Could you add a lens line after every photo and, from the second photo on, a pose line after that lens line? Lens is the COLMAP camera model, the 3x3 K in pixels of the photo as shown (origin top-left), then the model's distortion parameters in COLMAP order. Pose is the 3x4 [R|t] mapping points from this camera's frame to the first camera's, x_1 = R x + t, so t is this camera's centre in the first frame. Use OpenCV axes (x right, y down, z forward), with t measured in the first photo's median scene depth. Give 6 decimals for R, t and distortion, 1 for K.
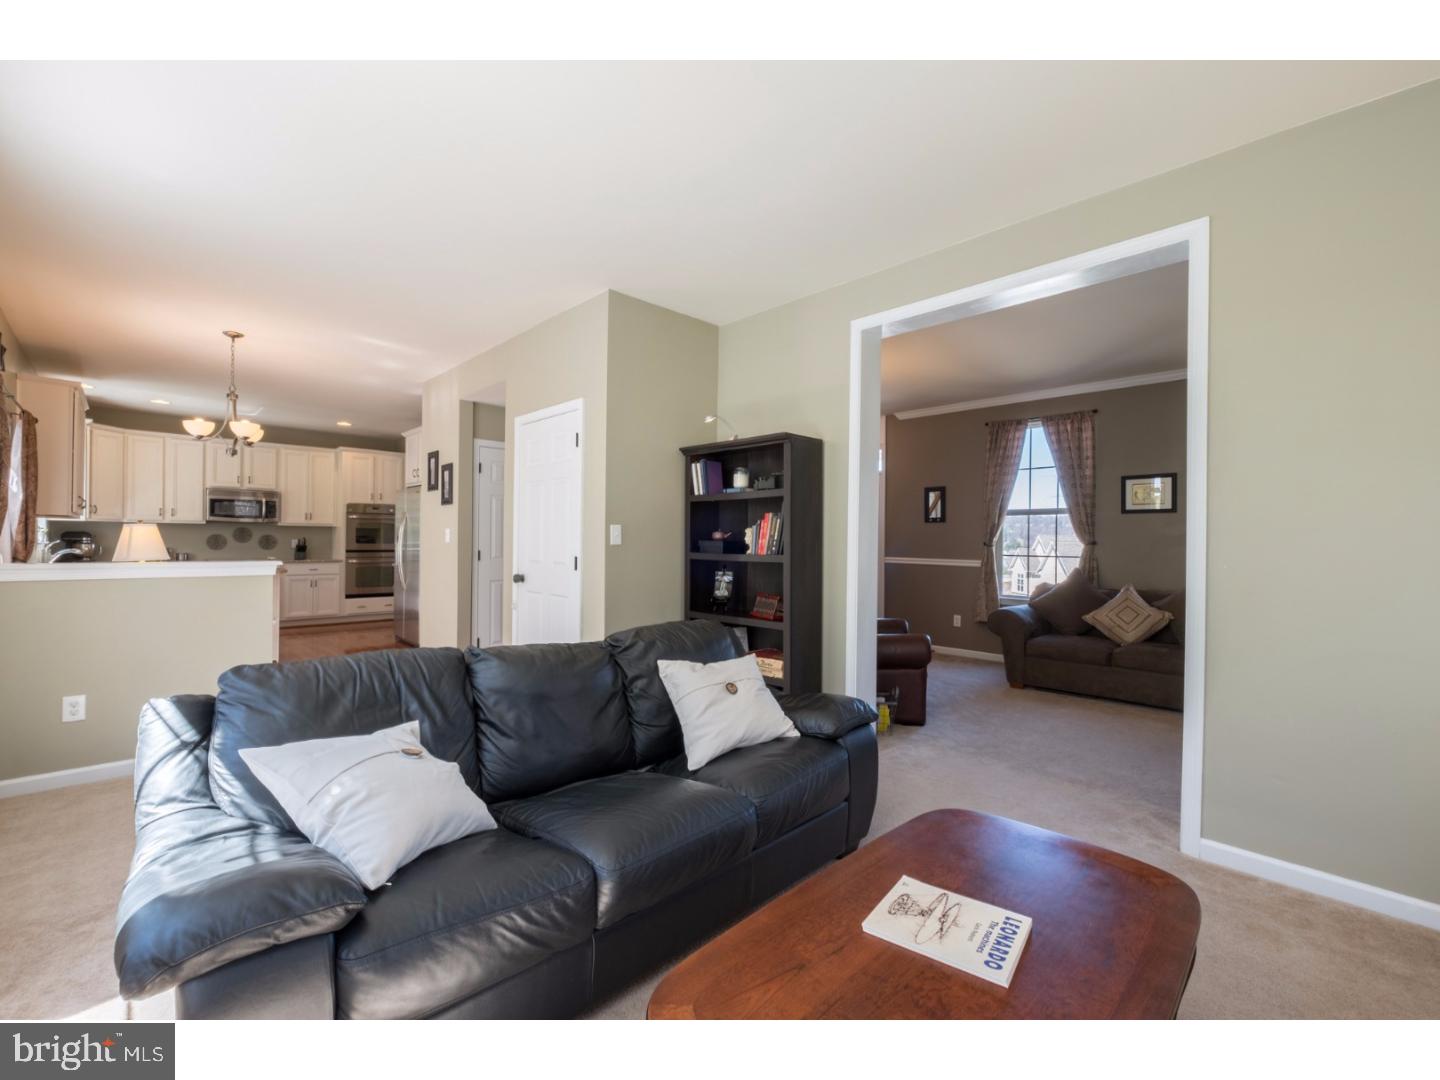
lens RADIAL K [[621.1, 0, 713.4], [0, 621.1, 543.4], [0, 0, 1]] dist [-0.001153, -0.000186]
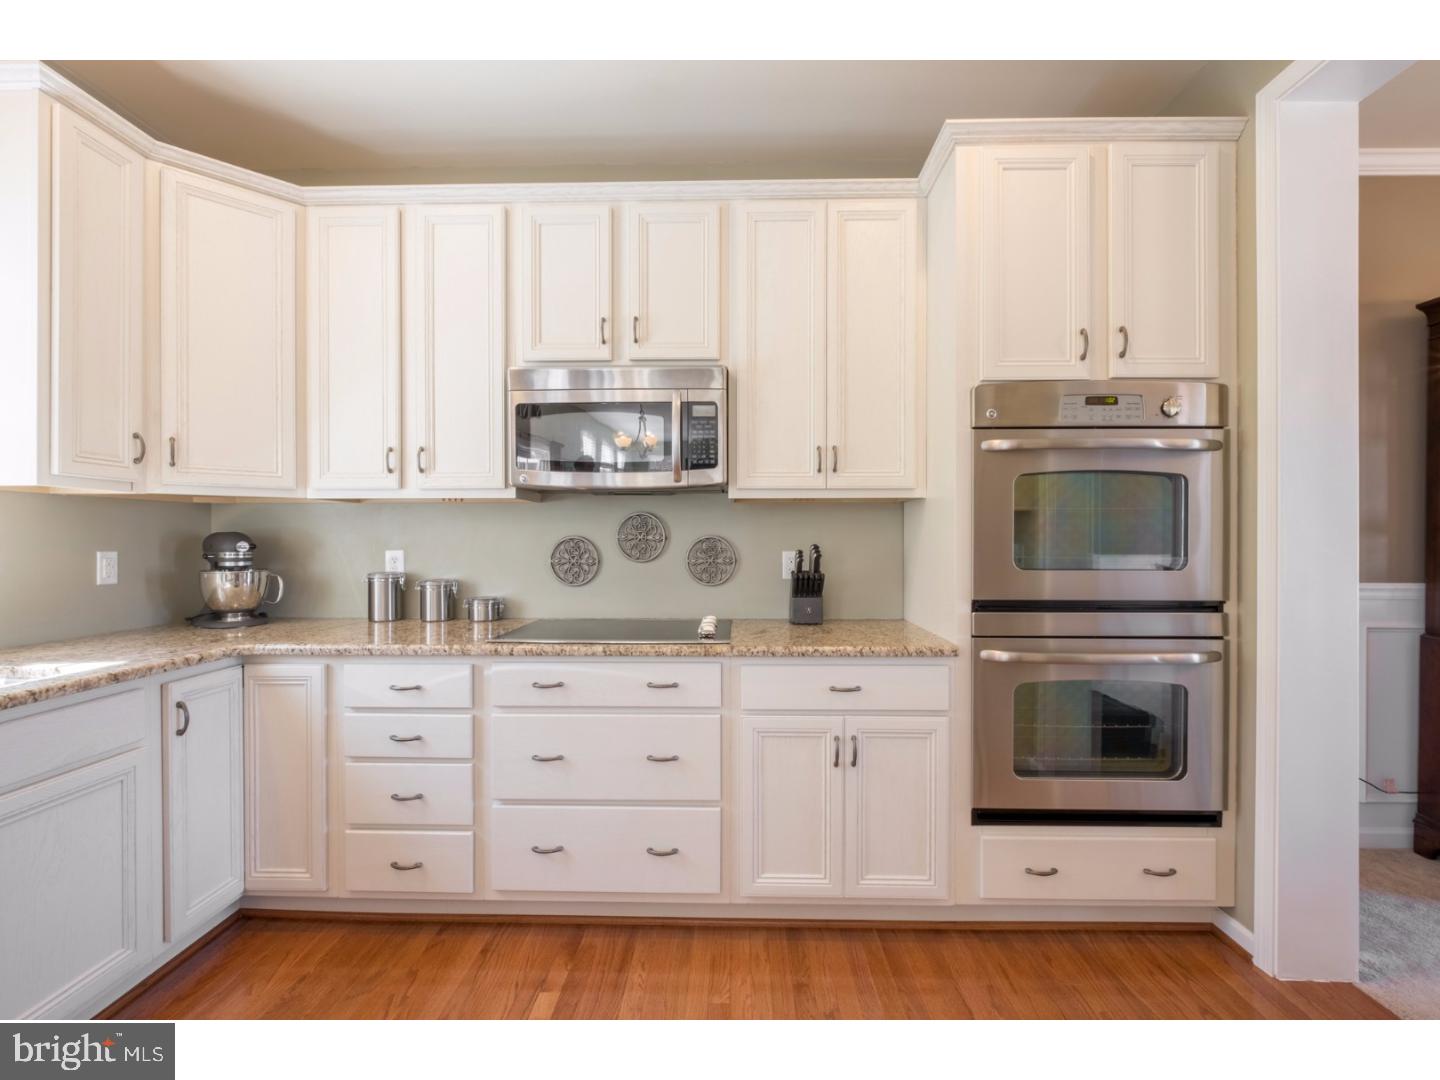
lens RADIAL K [[626.2, 0, 720.0], [0, 626.2, 540.0], [0, 0, 1]] dist [-0.003887, -0.000390]
pose [[0.712943, -0.009791, -0.701154, -0.514308], [0.006388, 0.999952, -0.007468, -0.009721], [0.701193, 0.000845, 0.712971, 0.802064]]
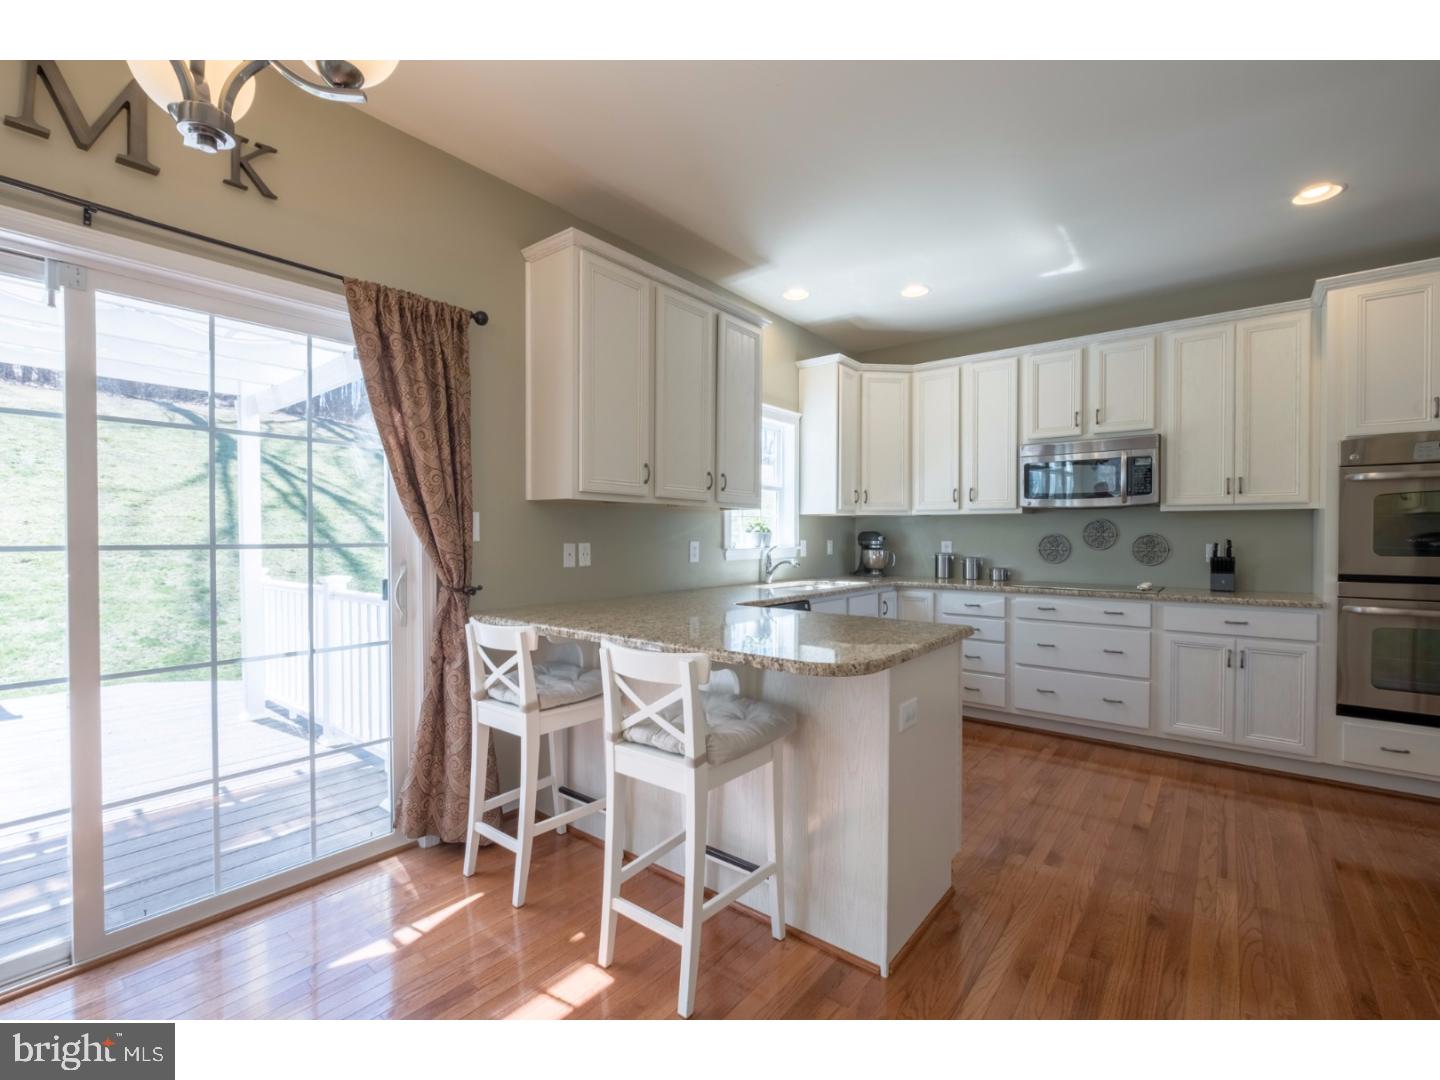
lens RADIAL K [[634.0, 0, 728.3], [0, 634.0, 541.3], [0, 0, 1]] dist [-0.005033, -0.001181]
pose [[0.152623, -0.000407, -0.988284, -0.305682], [-0.003447, 0.999994, -0.000944, -0.006555], [0.988278, 0.003550, 0.152621, 0.626617]]
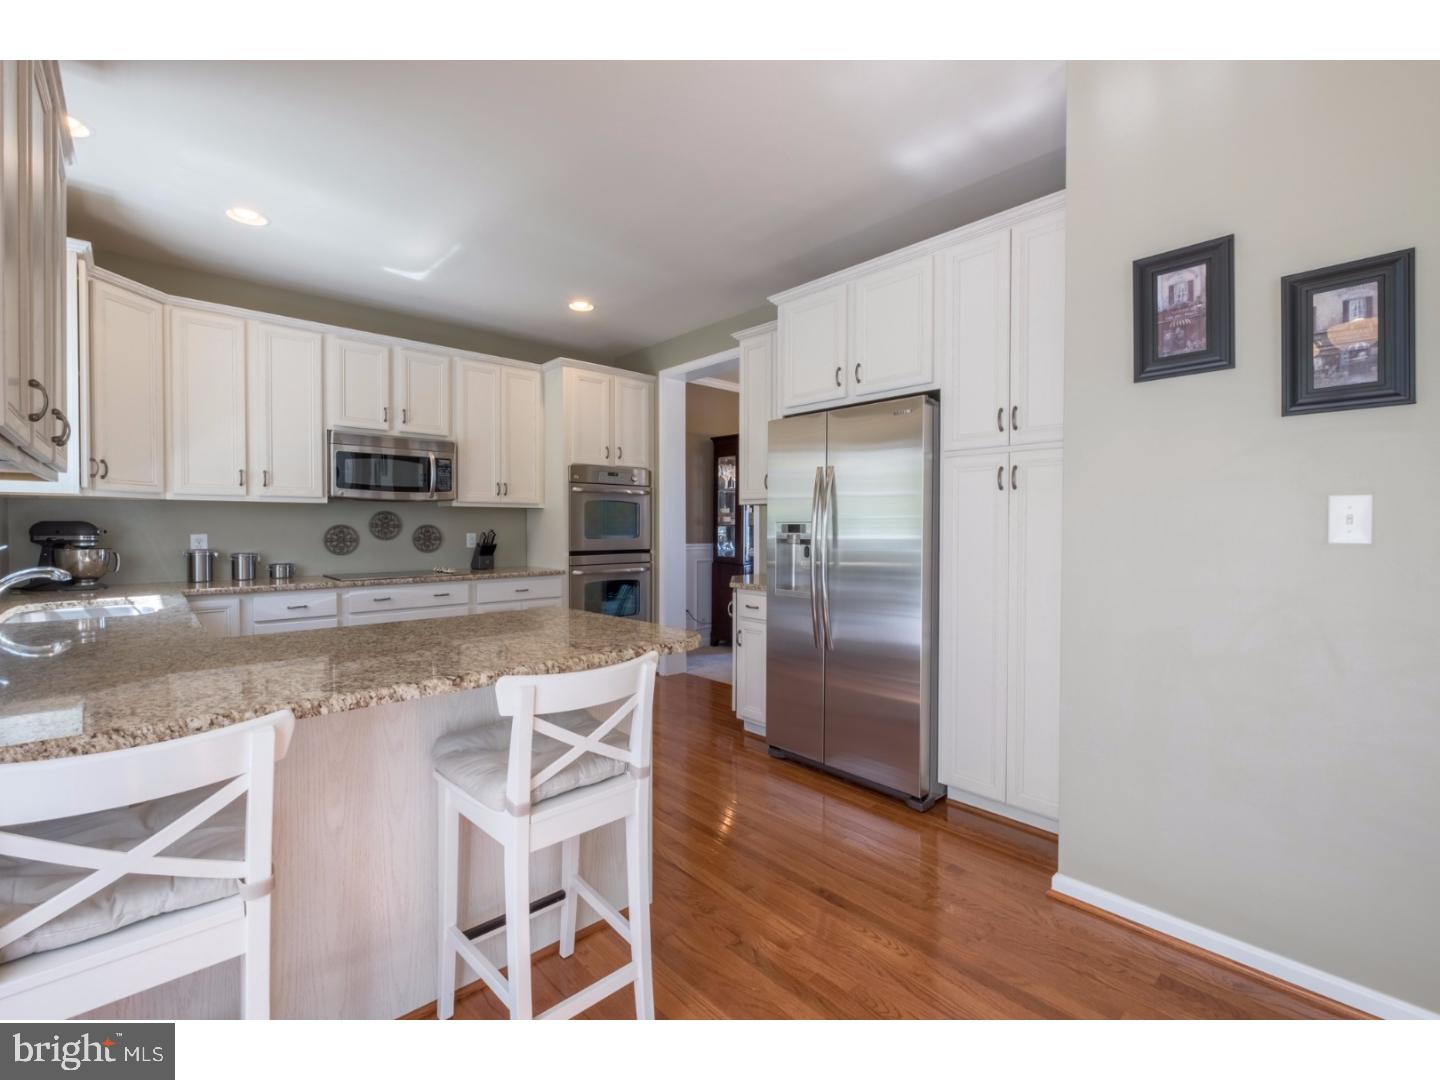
lens RADIAL K [[626.2, 0, 720.0], [0, 626.2, 540.0], [0, 0, 1]] dist [-0.003887, -0.000390]
pose [[0.999936, -0.009199, -0.006635, -0.469801], [0.009328, 0.999763, 0.019672, -0.009048], [0.006452, -0.019733, 0.999784, 0.471624]]
